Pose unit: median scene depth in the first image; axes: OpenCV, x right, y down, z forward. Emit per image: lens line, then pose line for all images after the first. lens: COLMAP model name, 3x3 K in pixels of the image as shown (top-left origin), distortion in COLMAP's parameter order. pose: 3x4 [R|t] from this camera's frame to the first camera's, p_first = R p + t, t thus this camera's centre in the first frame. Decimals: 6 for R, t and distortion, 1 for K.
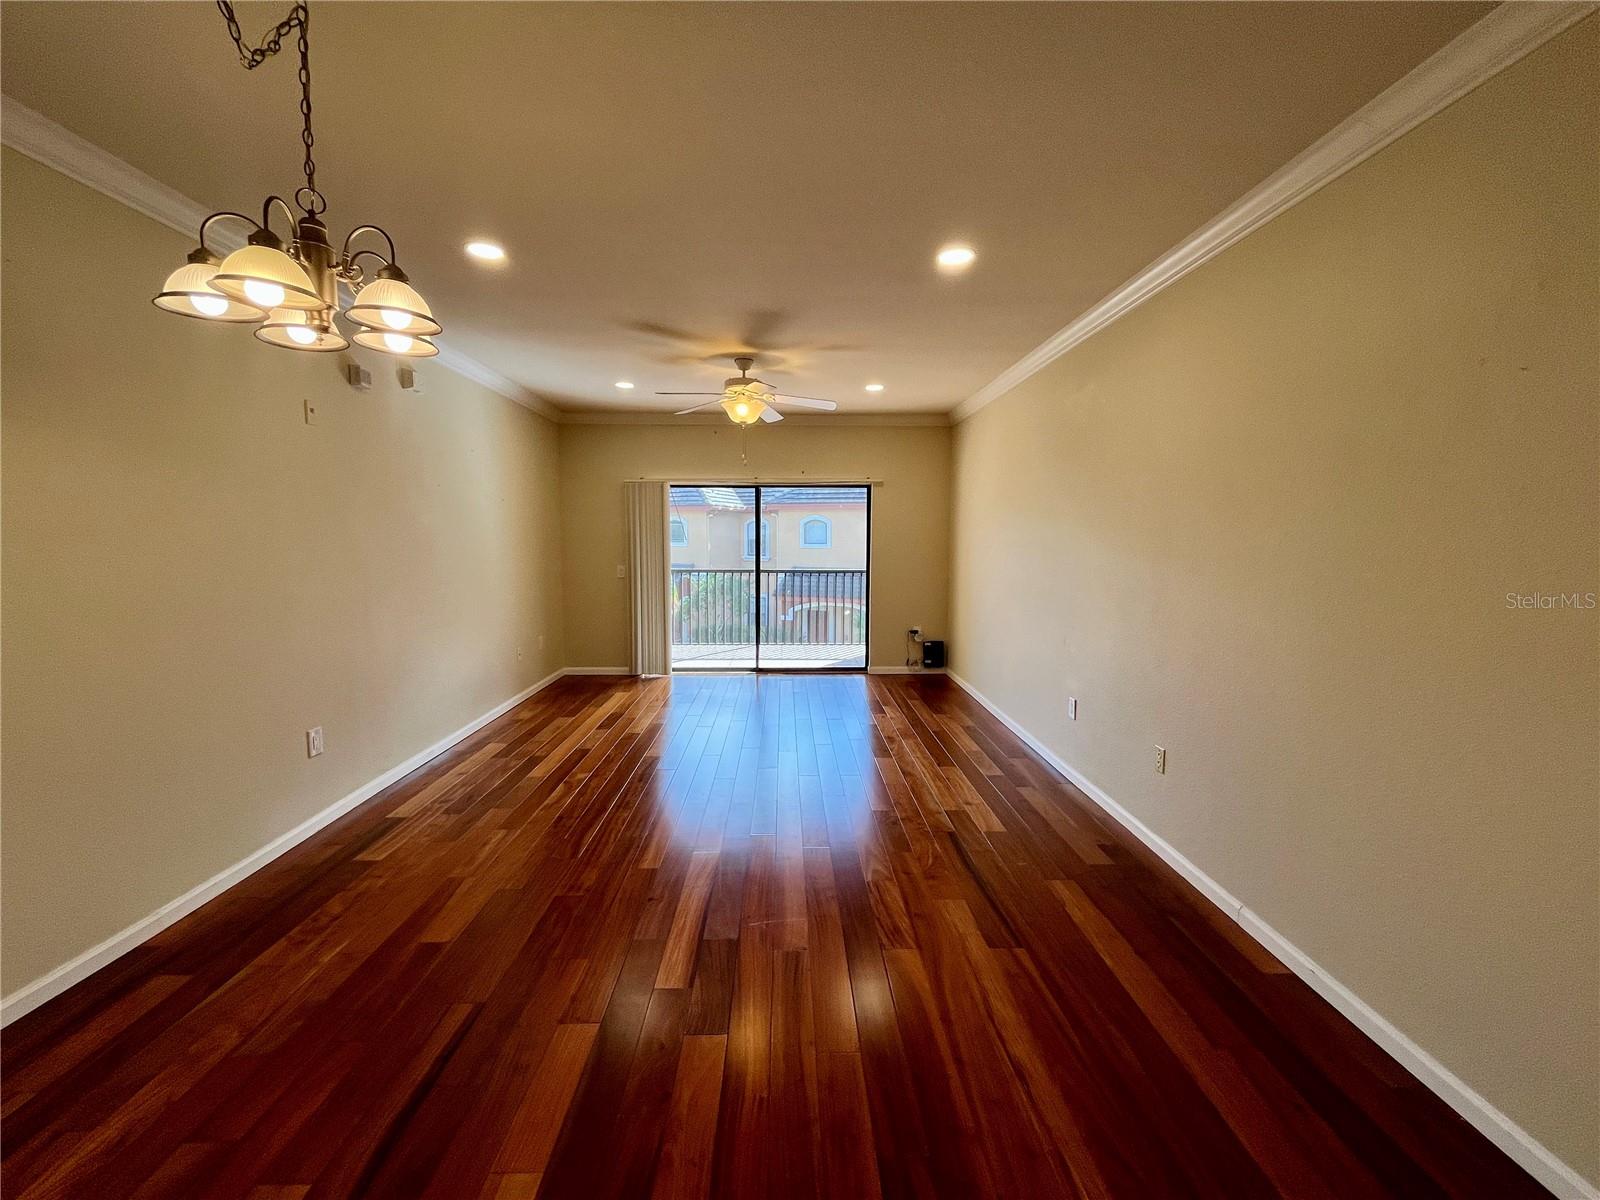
lens RADIAL K [[642.4, 0, 801.9], [0, 642.4, 596.9], [0, 0, 1]] dist [-0.001158, 0.000159]
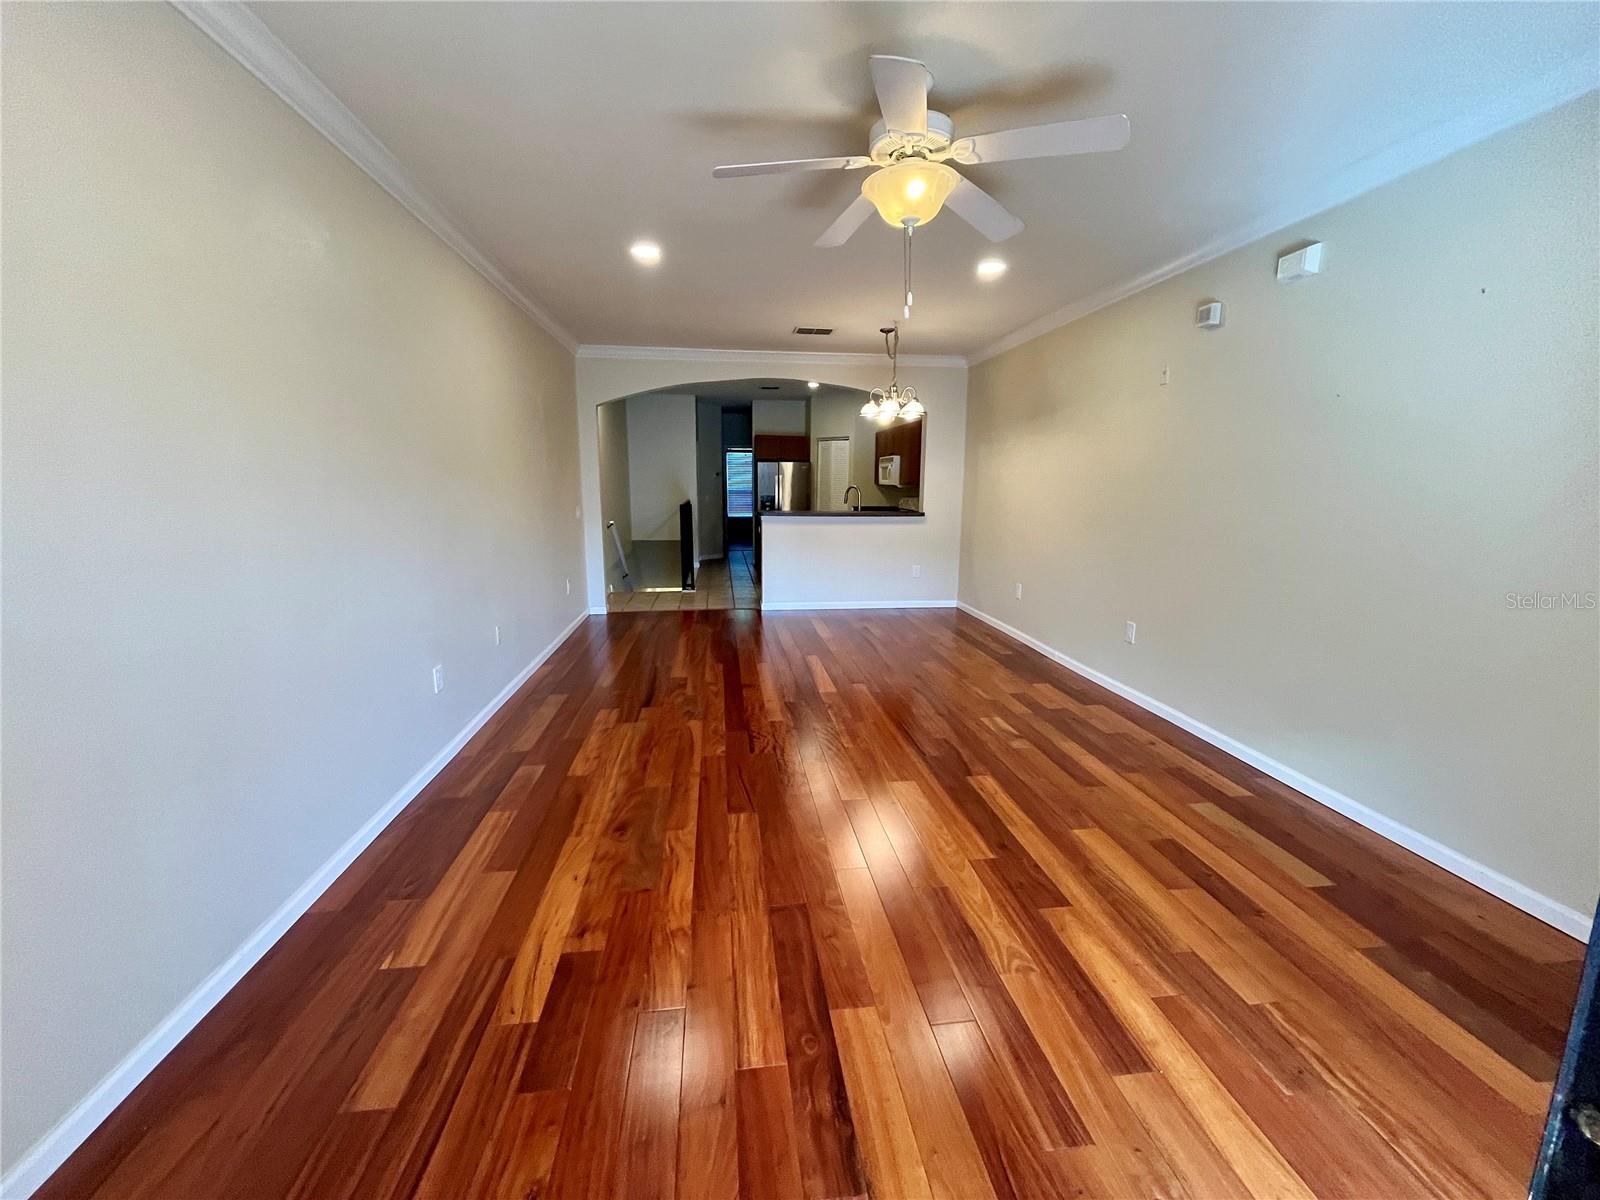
lens RADIAL K [[642.4, 0, 801.9], [0, 642.4, 596.9], [0, 0, 1]] dist [-0.001158, 0.000159]
pose [[-0.994904, 0.007951, -0.100517, 0.041497], [-0.019277, 0.963499, 0.267016, -0.146932], [0.098971, 0.267593, -0.958436, 1.715940]]
